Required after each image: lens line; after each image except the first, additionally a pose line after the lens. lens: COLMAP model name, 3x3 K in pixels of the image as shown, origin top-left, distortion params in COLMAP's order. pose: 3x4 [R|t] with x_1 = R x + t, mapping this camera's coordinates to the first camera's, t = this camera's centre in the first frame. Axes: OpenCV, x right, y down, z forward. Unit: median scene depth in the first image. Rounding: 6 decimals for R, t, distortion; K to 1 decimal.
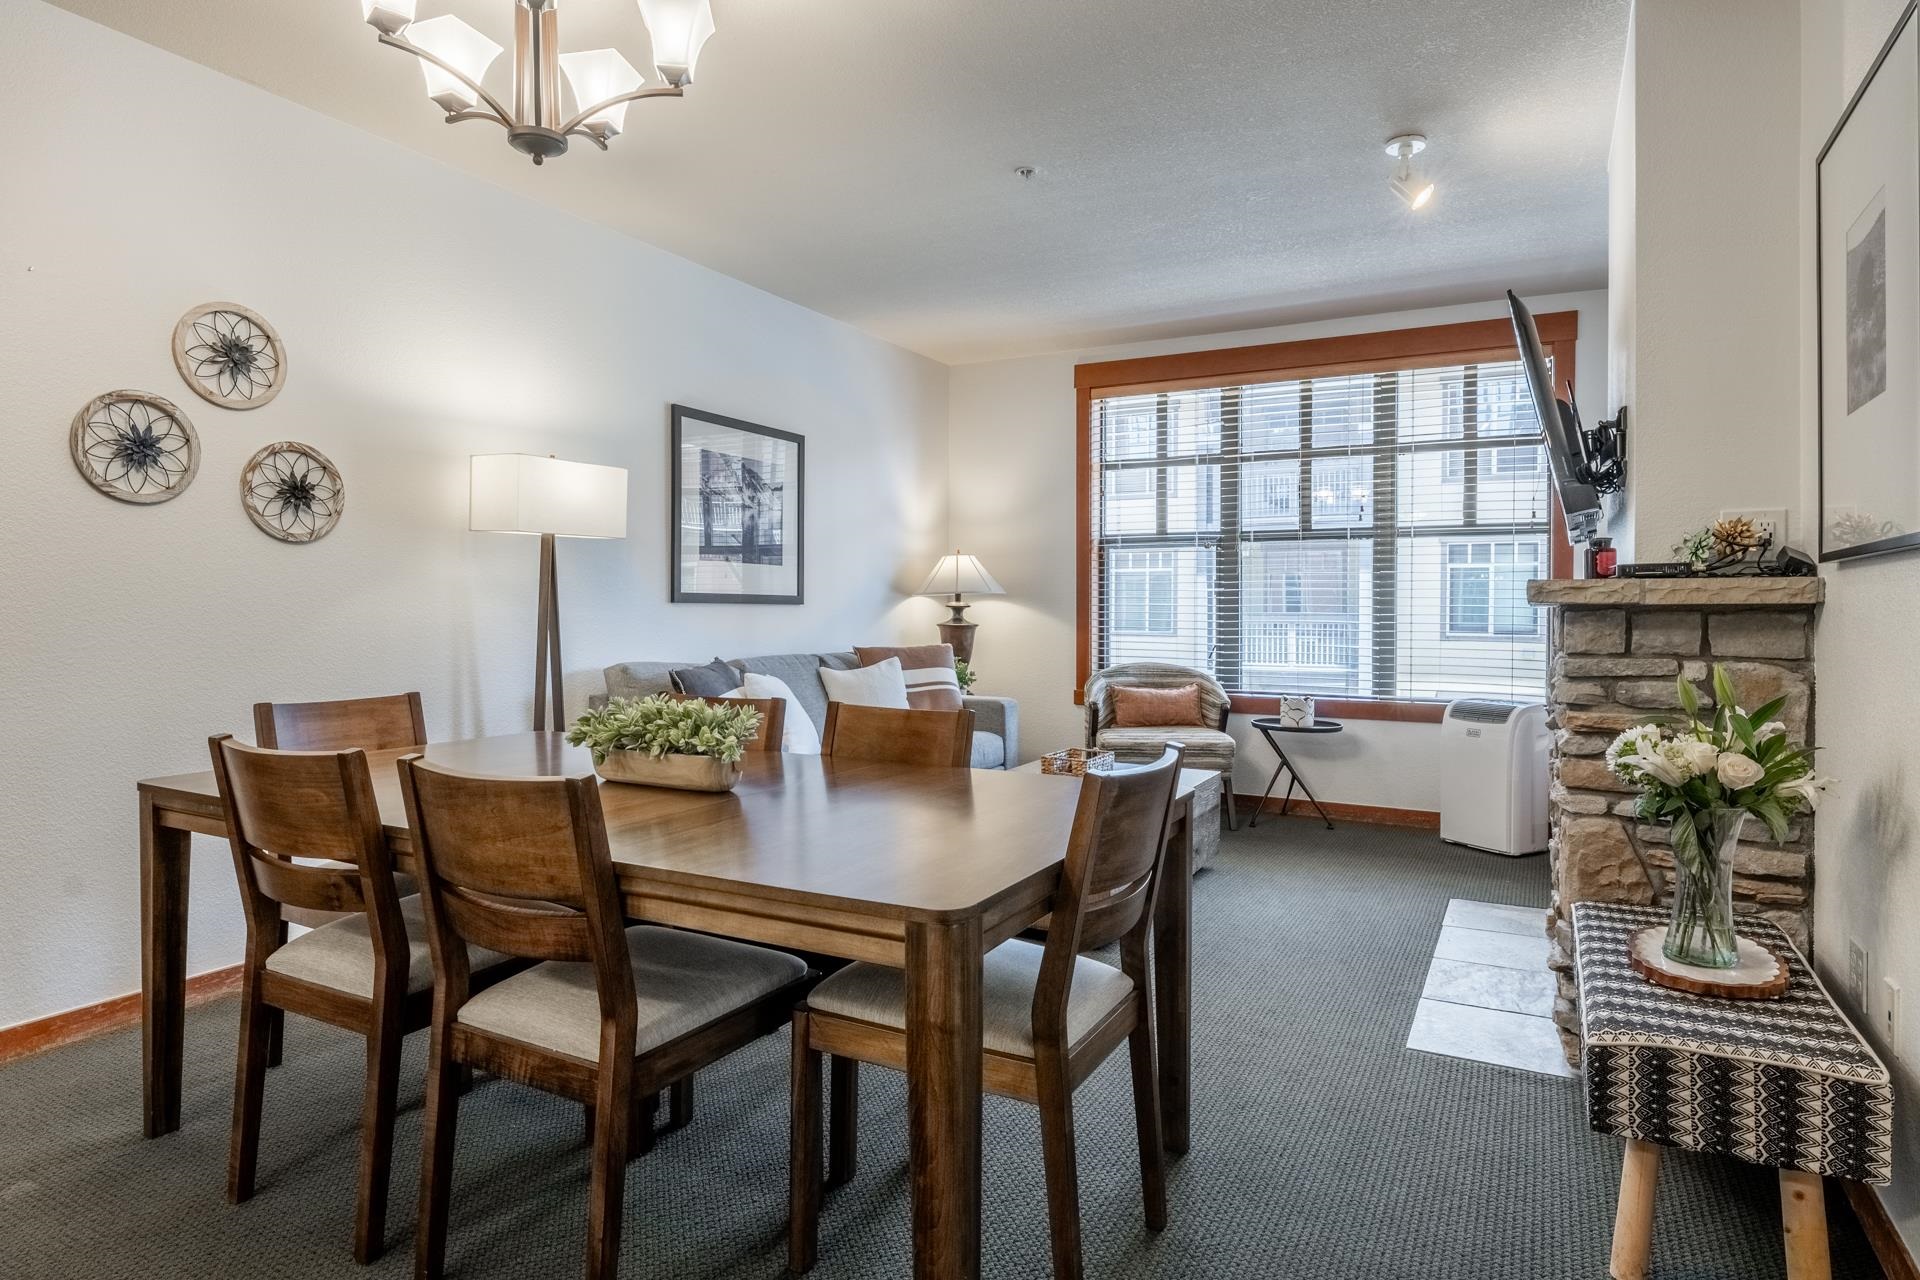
lens RADIAL K [[1075.1, 0, 962.9], [0, 1075.1, 628.1], [0, 0, 1]] dist [-0.002177, -0.000158]
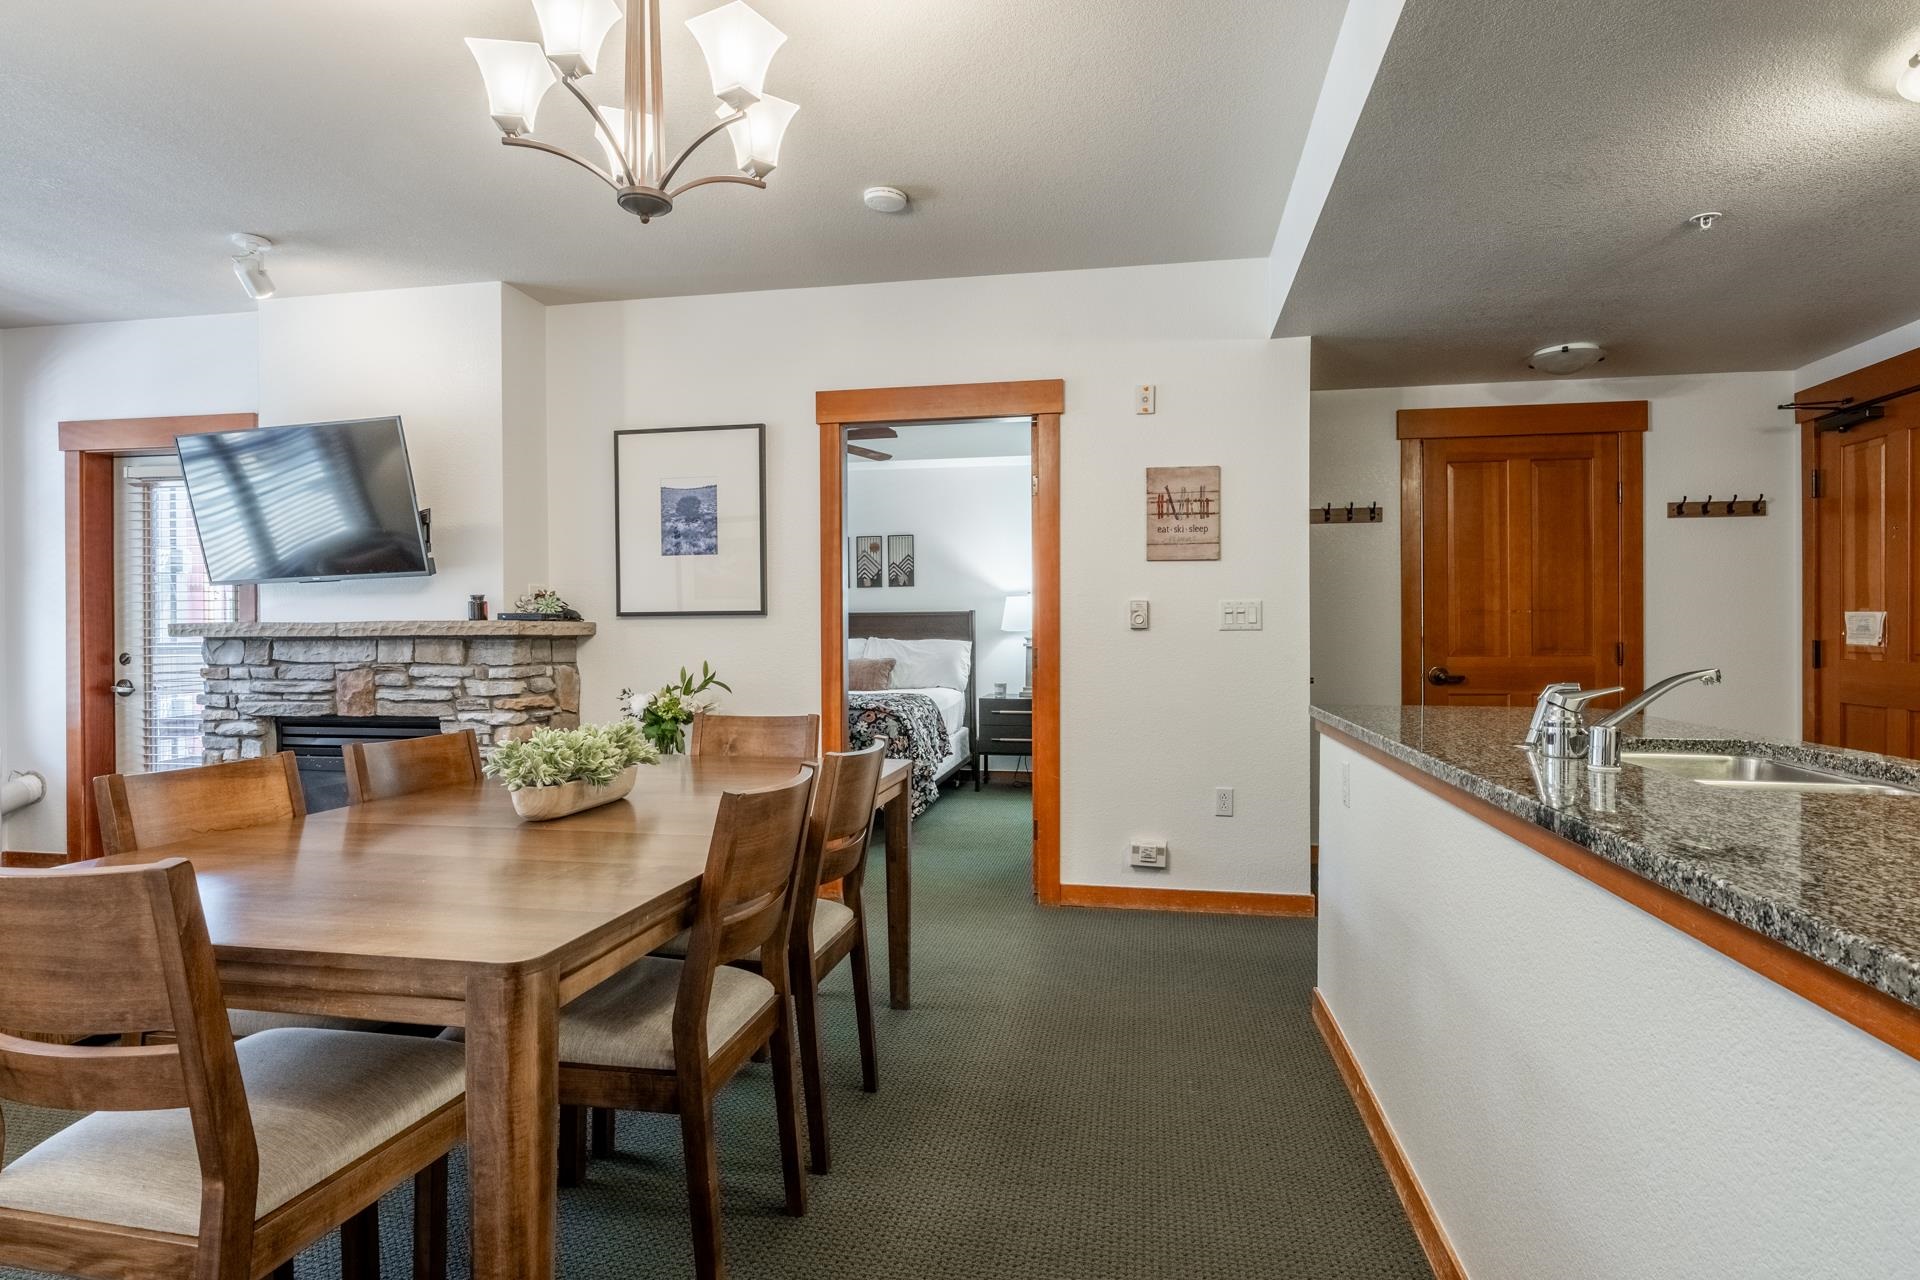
lens RADIAL K [[1010.0, 0, 965.3], [0, 1010.0, 631.6], [0, 0, 1]] dist [-0.005736, -0.000900]
pose [[-0.308375, 0.001318, 0.951264, -0.919112], [0.019728, 0.999793, 0.005010, -0.017245], [-0.951060, 0.020312, -0.308337, 0.647759]]
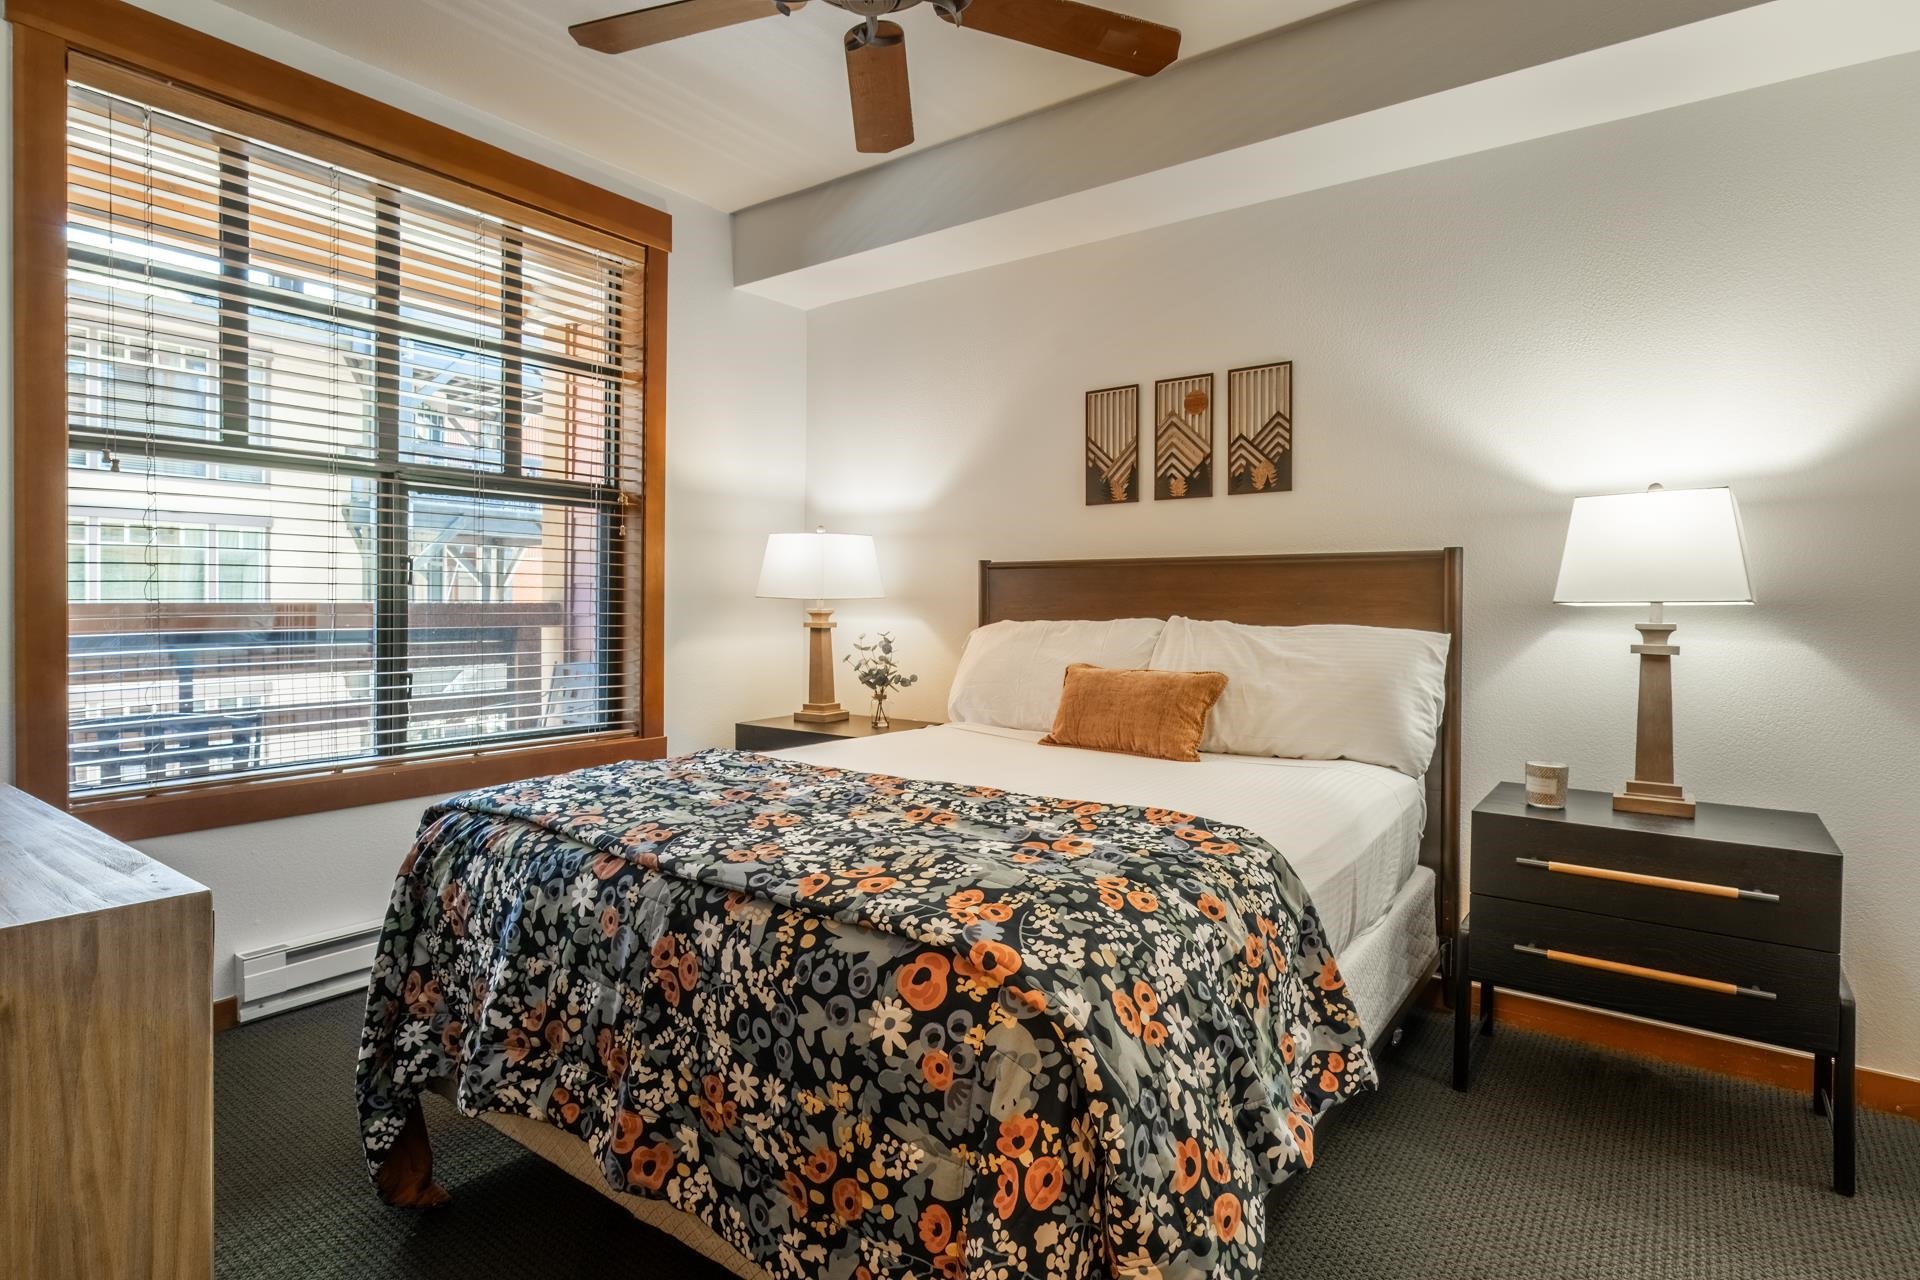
lens RADIAL K [[988.2, 0, 961.5], [0, 988.2, 618.8], [0, 0, 1]] dist [-0.000929, -0.000120]
pose [[0.134776, -0.011583, 0.990808, 0.399537], [0.004793, 0.999928, 0.011037, -0.005682], [-0.990865, 0.003261, 0.134822, 0.215132]]
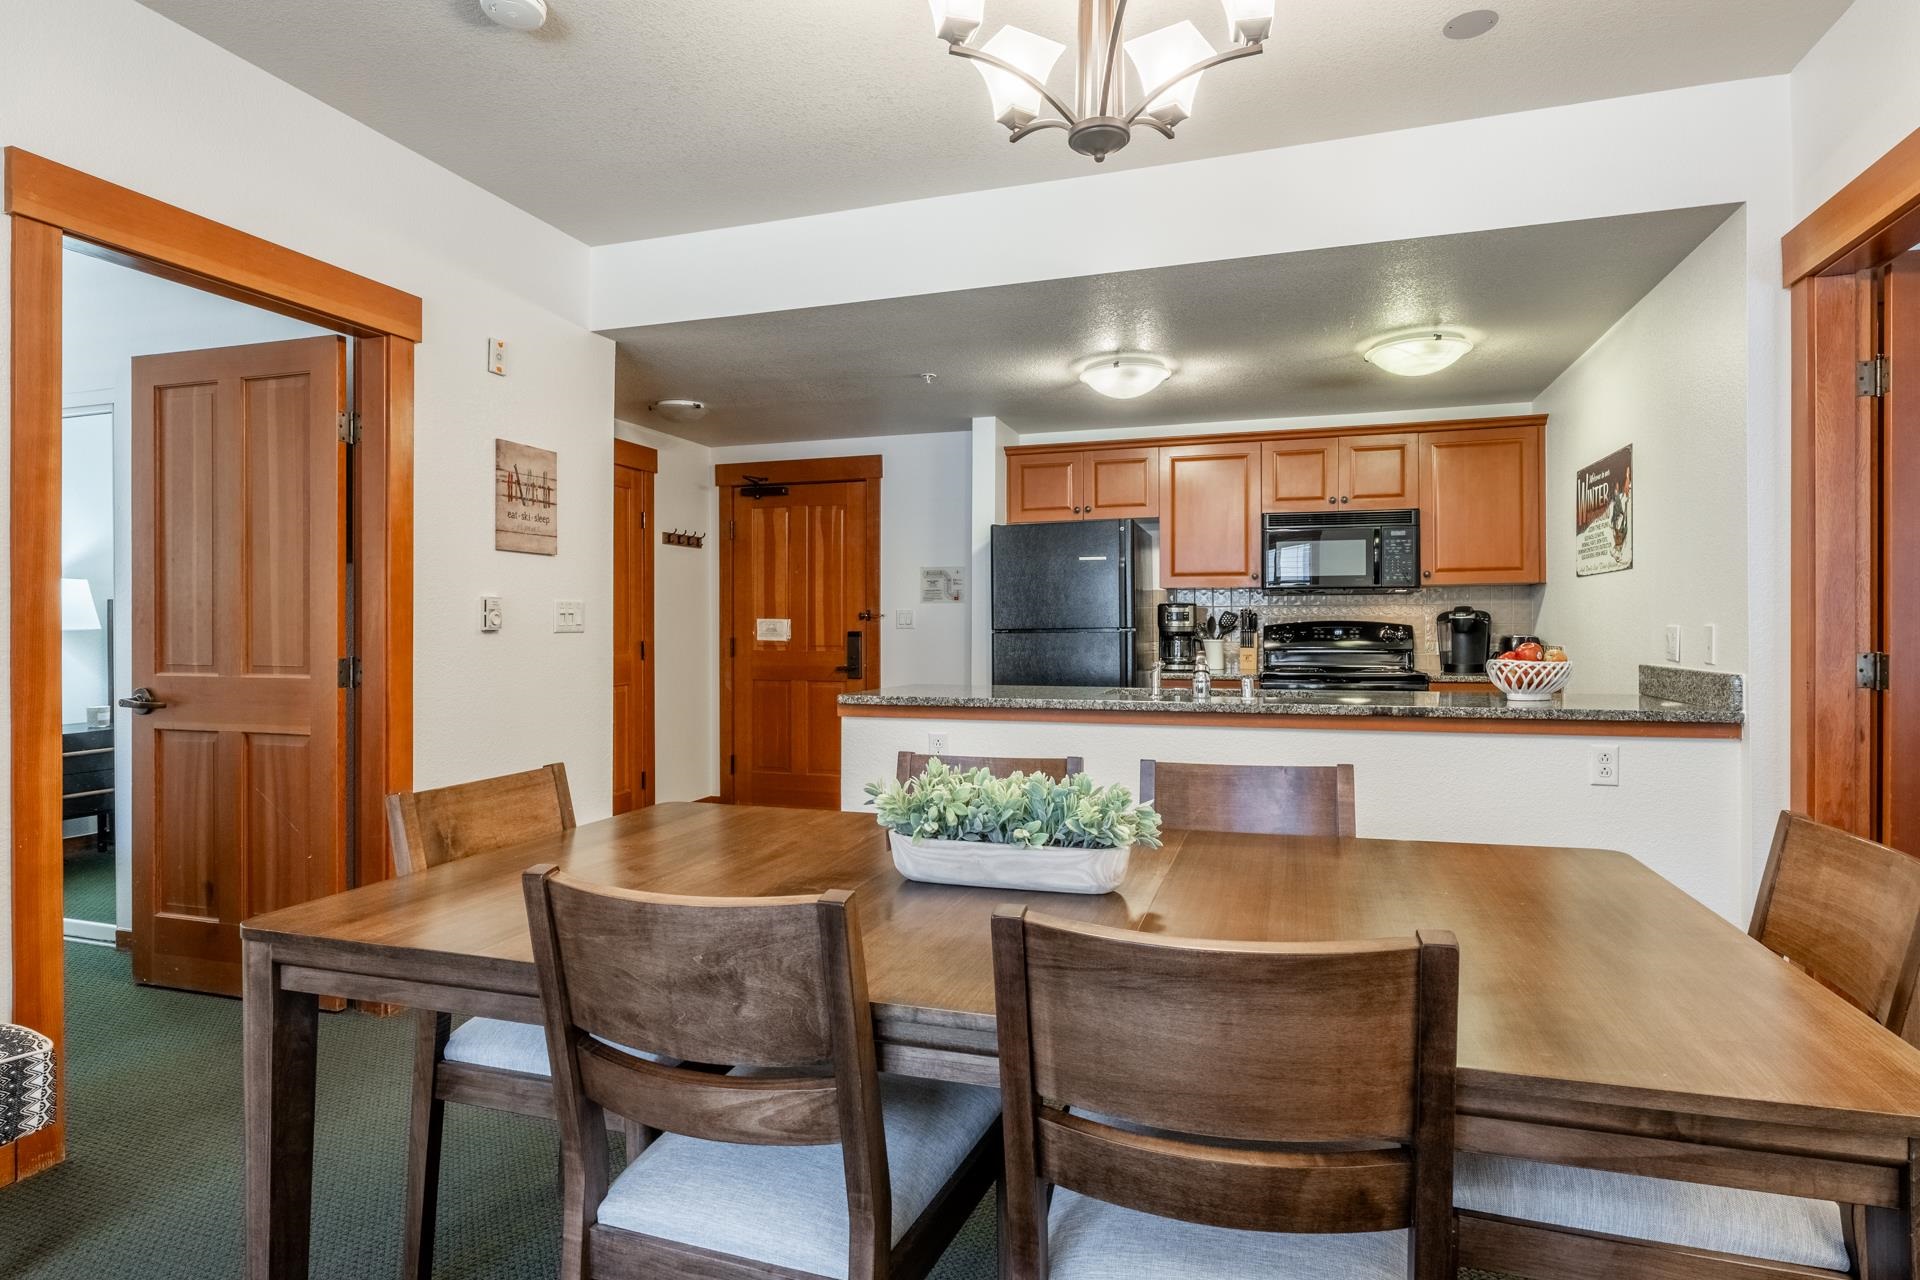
lens RADIAL K [[1010.0, 0, 965.3], [0, 1010.0, 631.6], [0, 0, 1]] dist [-0.005736, -0.000900]
pose [[-0.983088, 0.002985, -0.183111, -0.079101], [-0.001182, 0.999743, 0.022647, -0.033677], [0.183132, 0.022481, -0.982831, 1.167673]]
